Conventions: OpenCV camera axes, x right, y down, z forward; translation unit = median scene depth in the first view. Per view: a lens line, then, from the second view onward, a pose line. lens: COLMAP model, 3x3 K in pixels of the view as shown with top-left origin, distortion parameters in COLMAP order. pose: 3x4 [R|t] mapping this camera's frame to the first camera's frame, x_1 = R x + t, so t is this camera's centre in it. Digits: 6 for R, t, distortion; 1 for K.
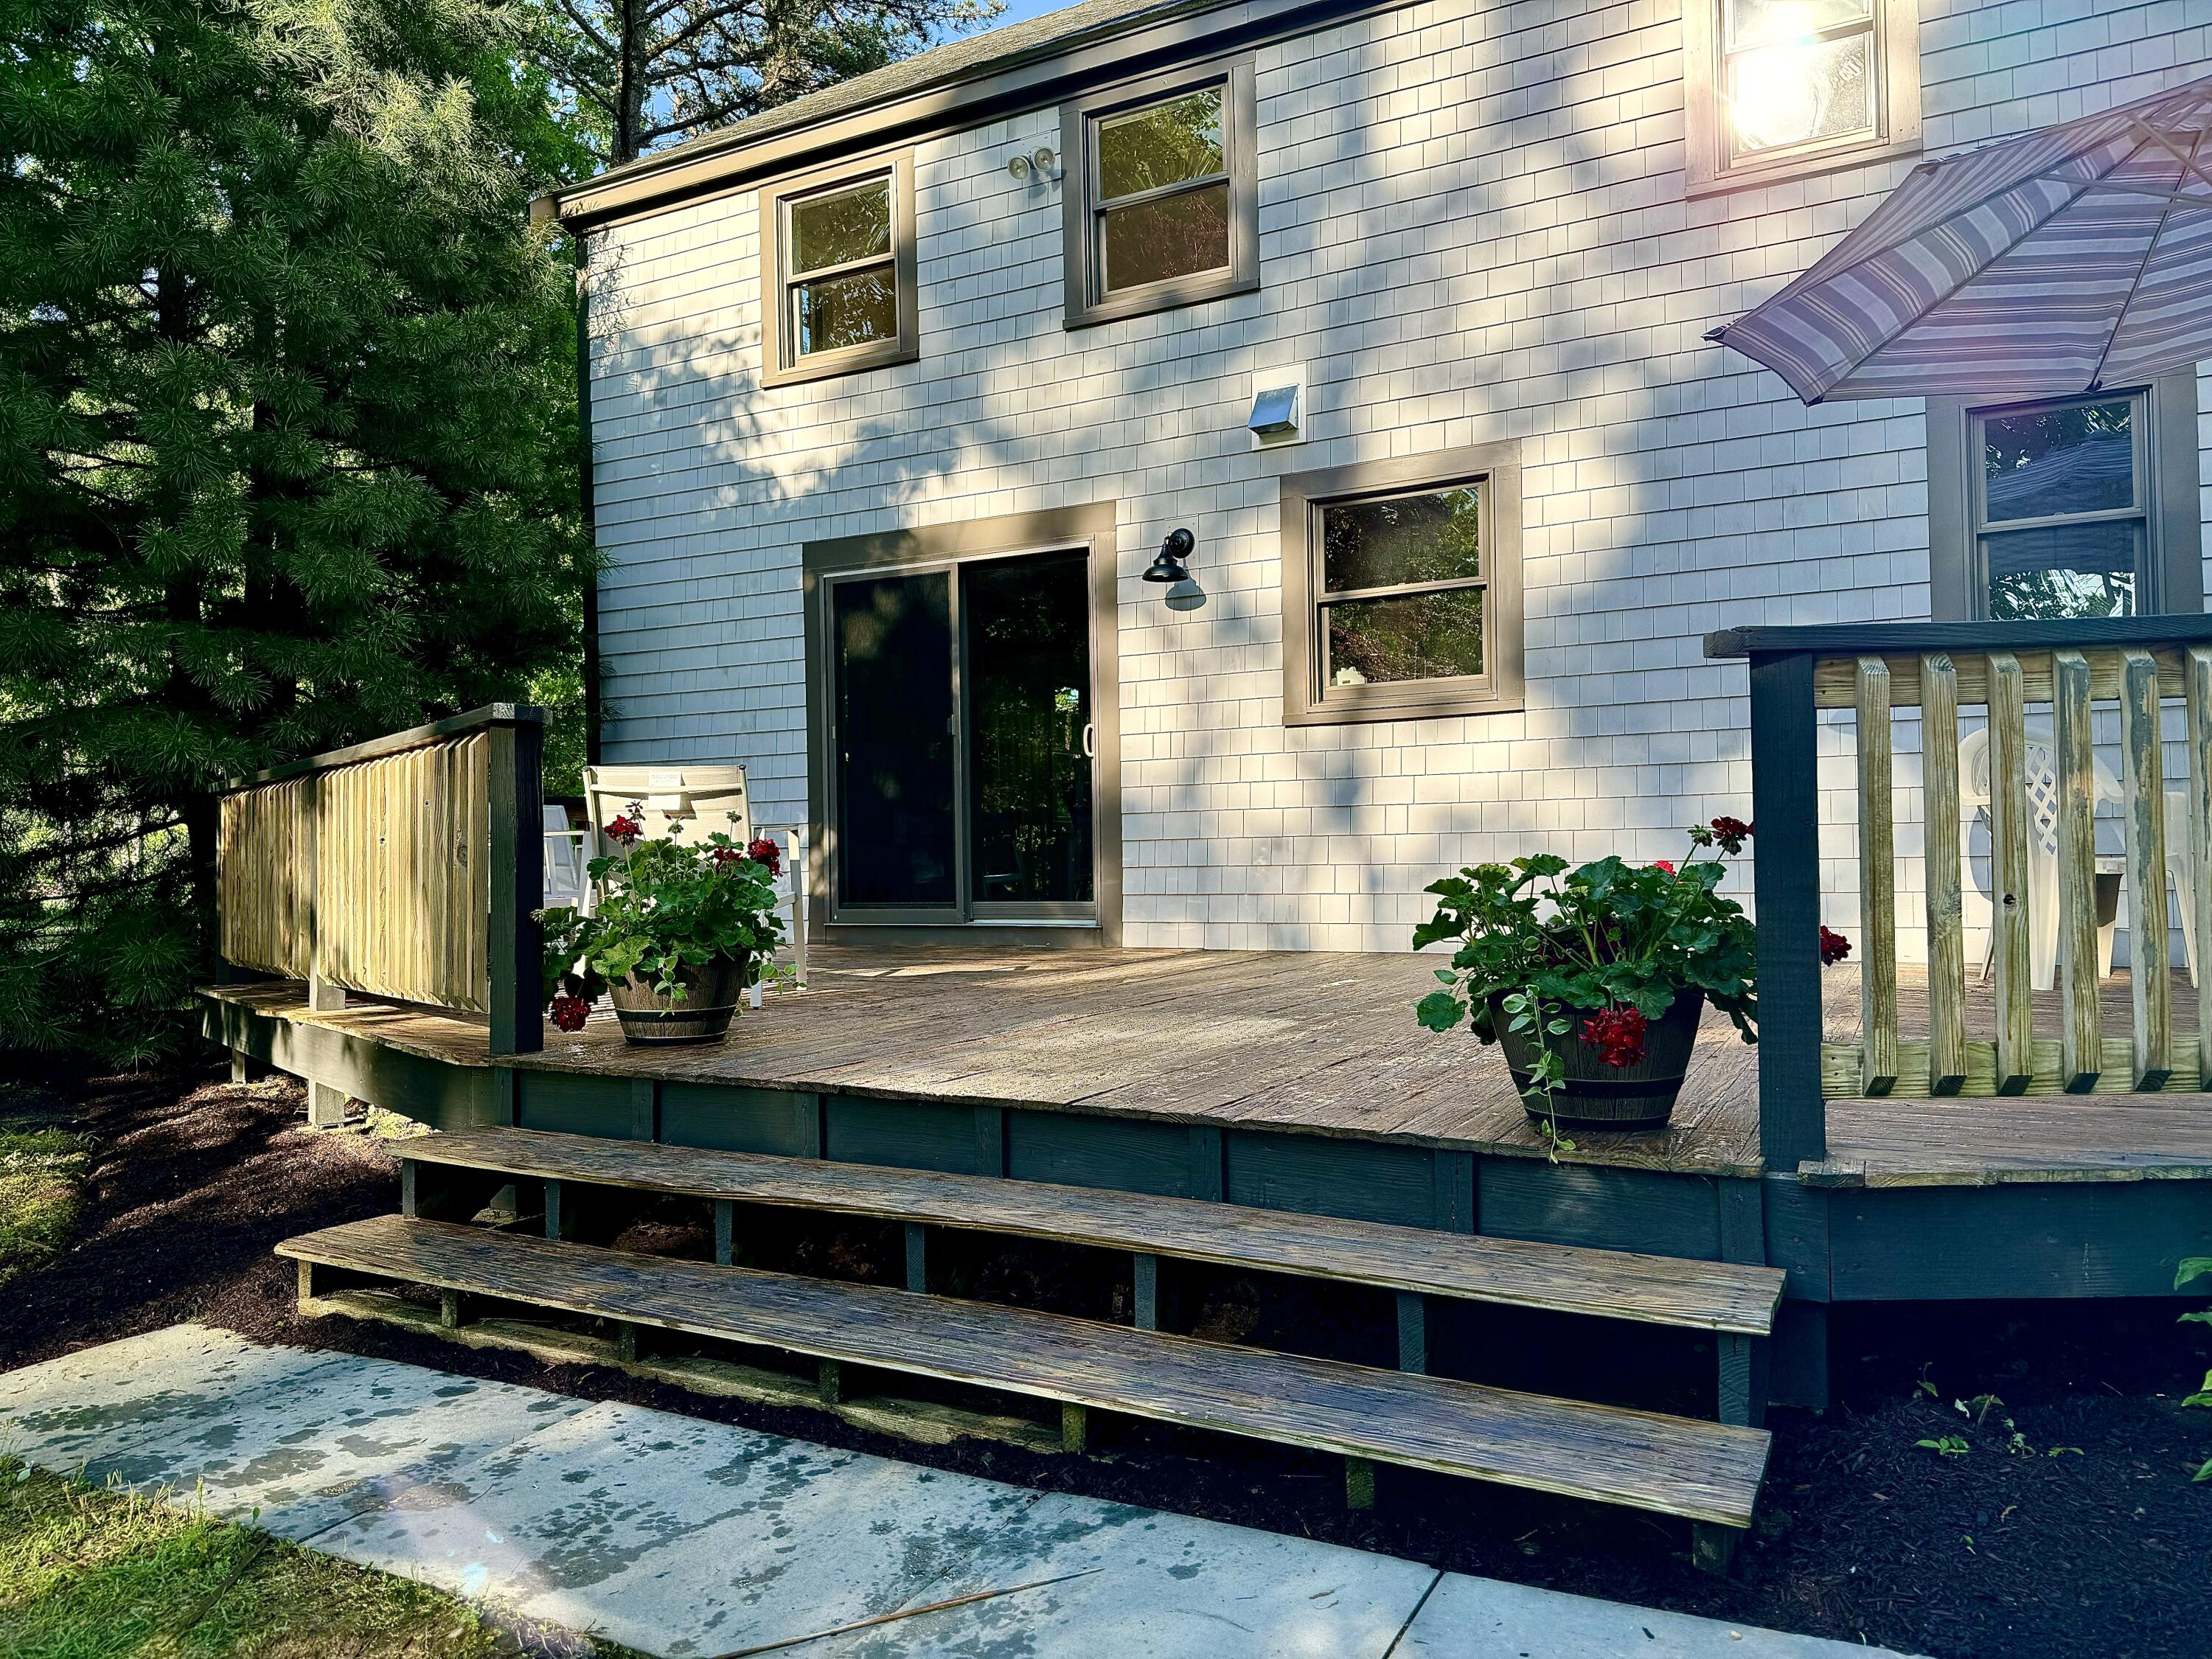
lens RADIAL K [[1545.0, 0, 1133.9], [0, 1545.0, 856.5], [0, 0, 1]] dist [-0.007069, -0.002666]
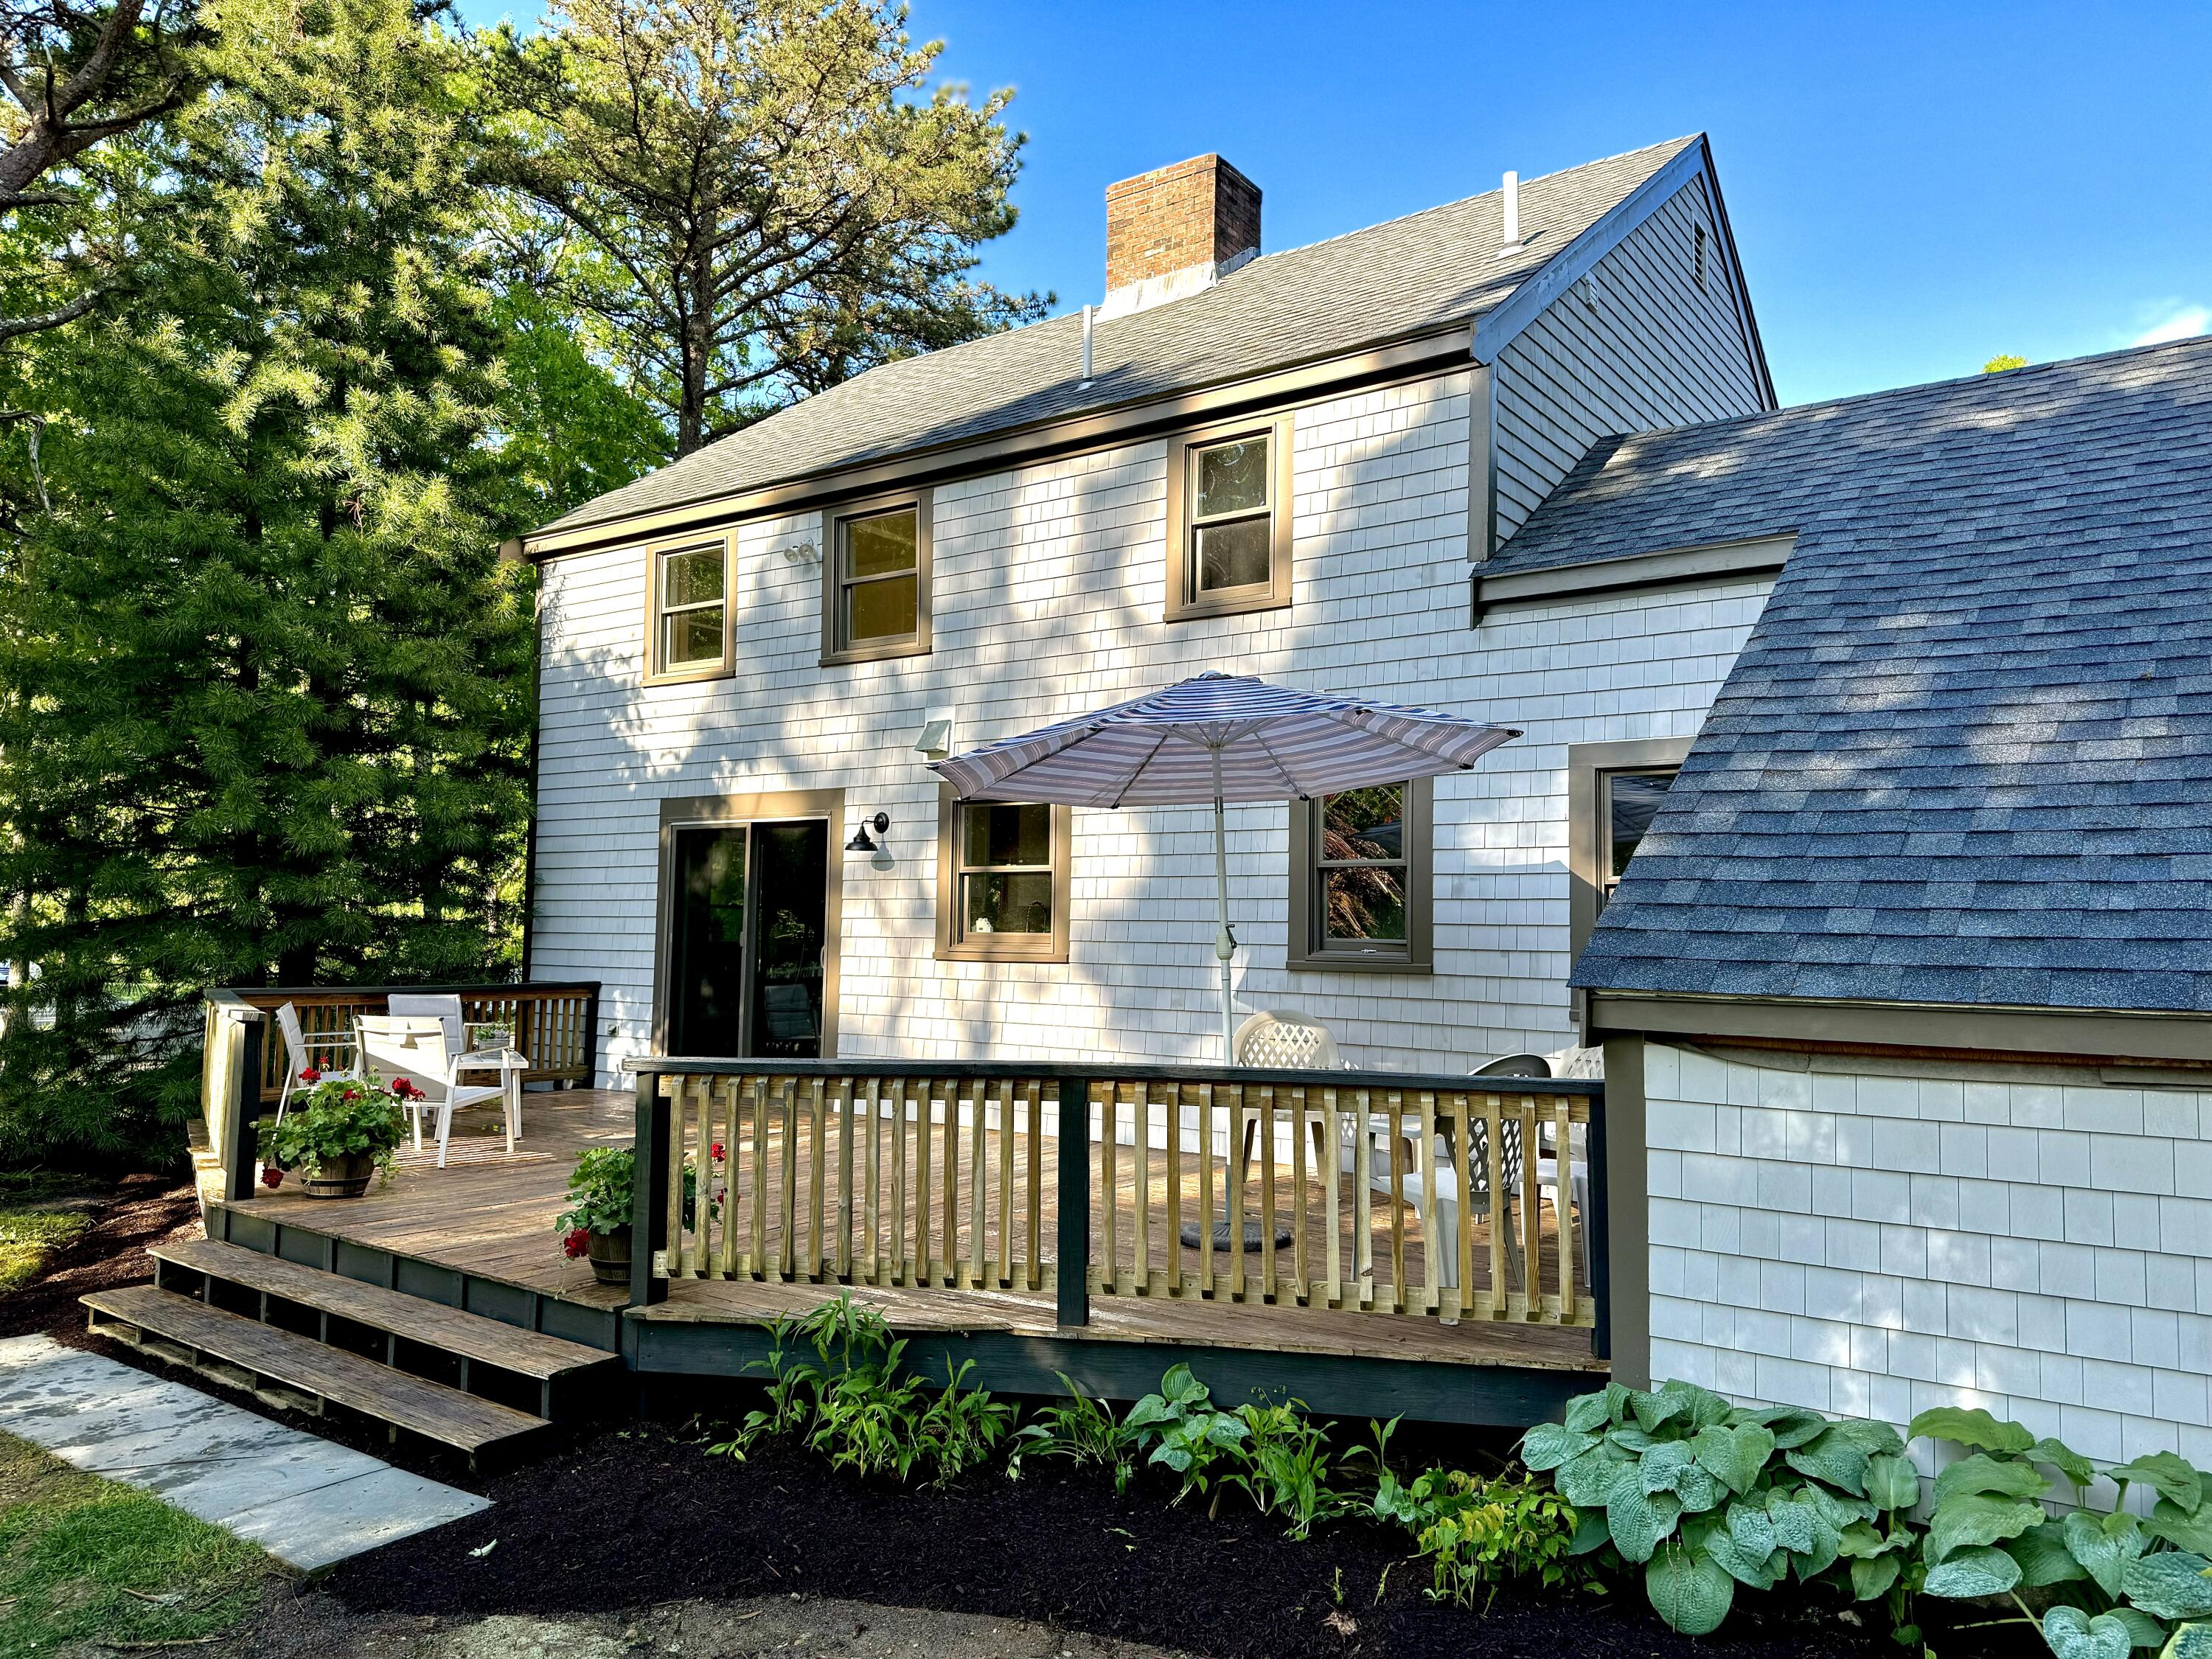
lens RADIAL K [[1547.7, 0, 1106.0], [0, 1547.7, 829.5], [0, 0, 1]] dist [0.089685, -0.104078]
pose [[0.988373, 0.023114, -0.150279, 0.438783], [-0.033412, 0.997236, -0.066369, -0.109131], [0.148329, 0.070619, 0.986413, -0.359058]]
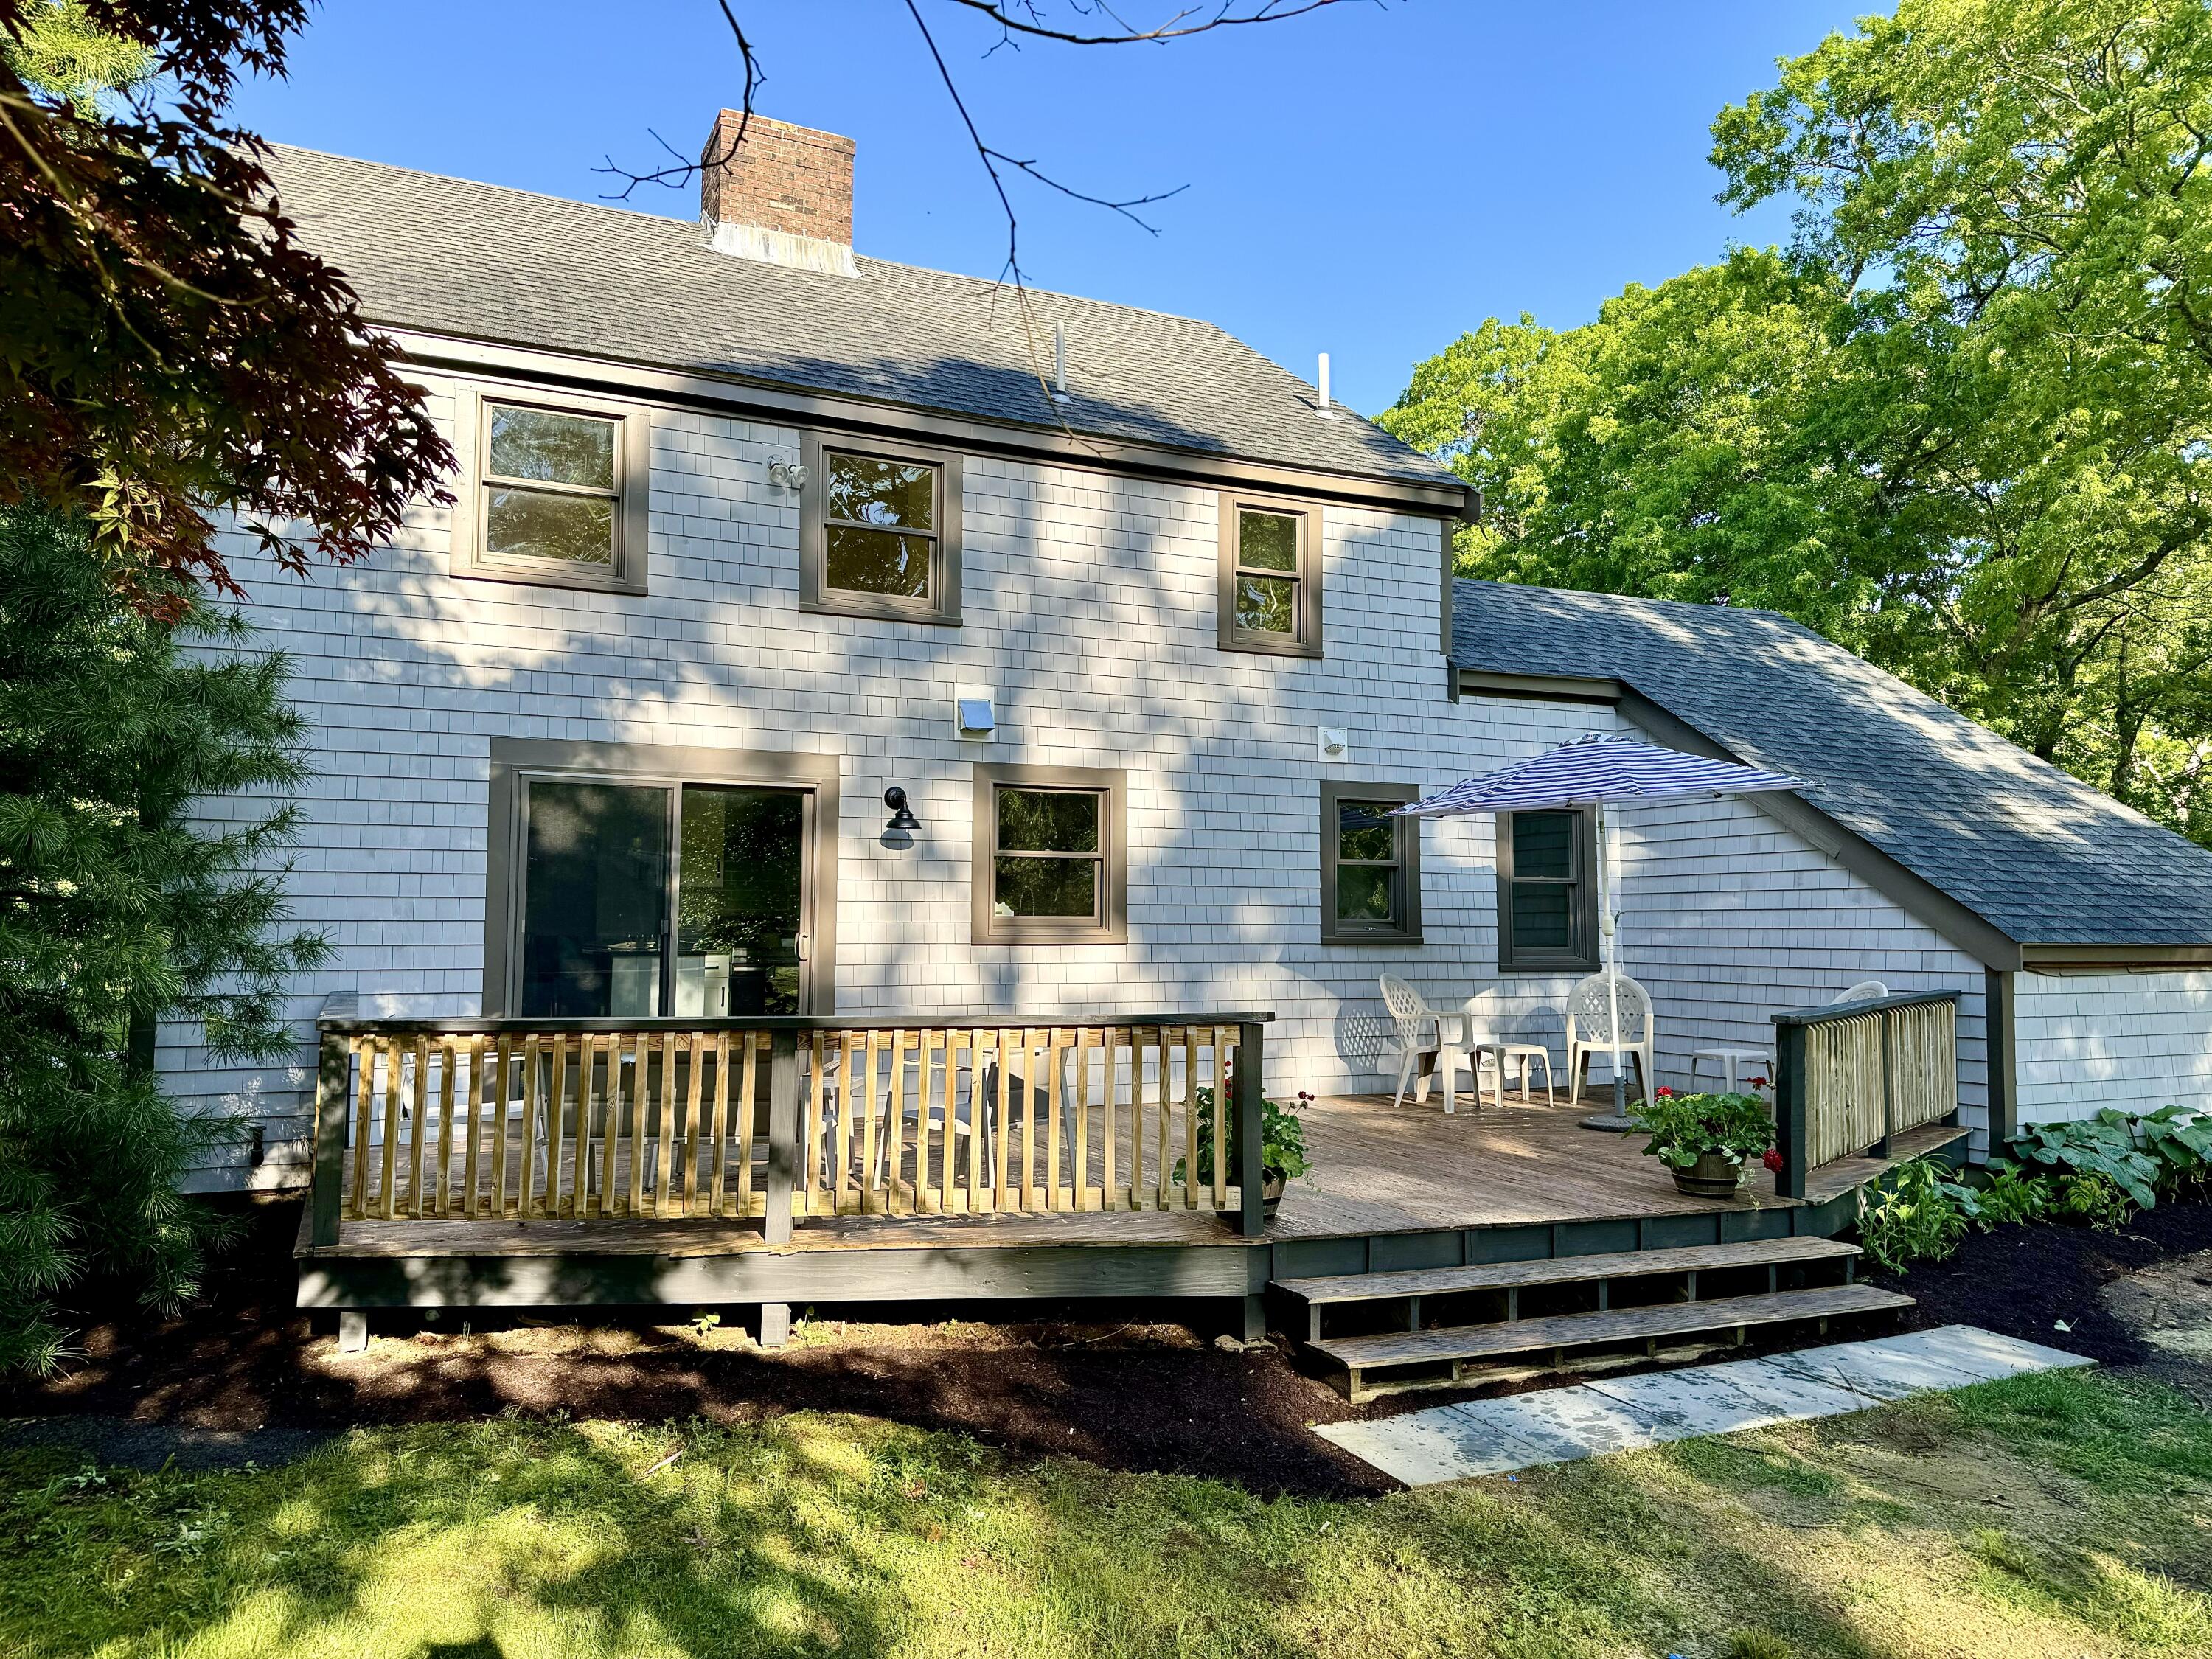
lens RADIAL K [[1539.6, 0, 1109.1], [0, 1539.6, 794.8], [0, 0, 1]] dist [0.008722, 0.002521]
pose [[0.619687, 0.084744, 0.780260, -0.875686], [-0.018758, 0.995469, -0.093220, -0.087044], [-0.784625, 0.043131, 0.618469, 0.055106]]
